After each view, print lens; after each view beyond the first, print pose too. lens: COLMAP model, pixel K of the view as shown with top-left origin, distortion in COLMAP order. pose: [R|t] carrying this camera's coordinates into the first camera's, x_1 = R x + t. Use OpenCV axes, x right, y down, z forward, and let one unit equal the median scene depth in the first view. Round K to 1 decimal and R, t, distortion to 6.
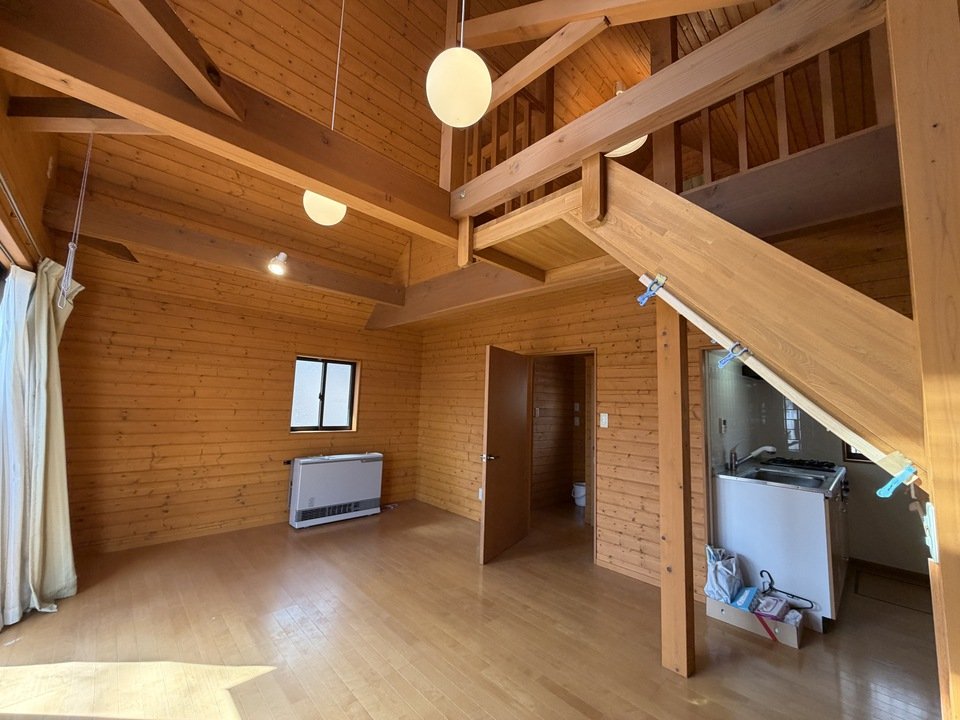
lens RADIAL K [[383.5, 0, 473.3], [0, 383.5, 359.8], [0, 0, 1]] dist [0.001810, 0.000565]
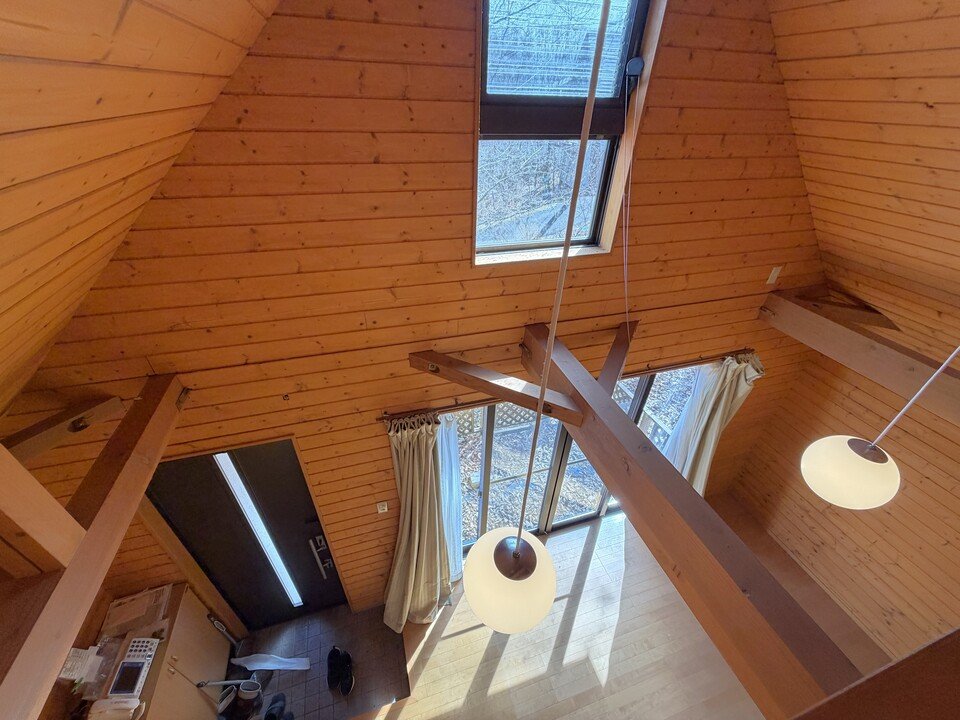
lens RADIAL K [[383.5, 0, 478.4], [0, 383.5, 360.9], [0, 0, 1]] dist [0.001810, 0.000565]
pose [[-0.436412, 0.474798, -0.764272, 0.151296], [0.056339, 0.862183, 0.503454, -0.637464], [0.897981, 0.176655, -0.403017, 0.524249]]
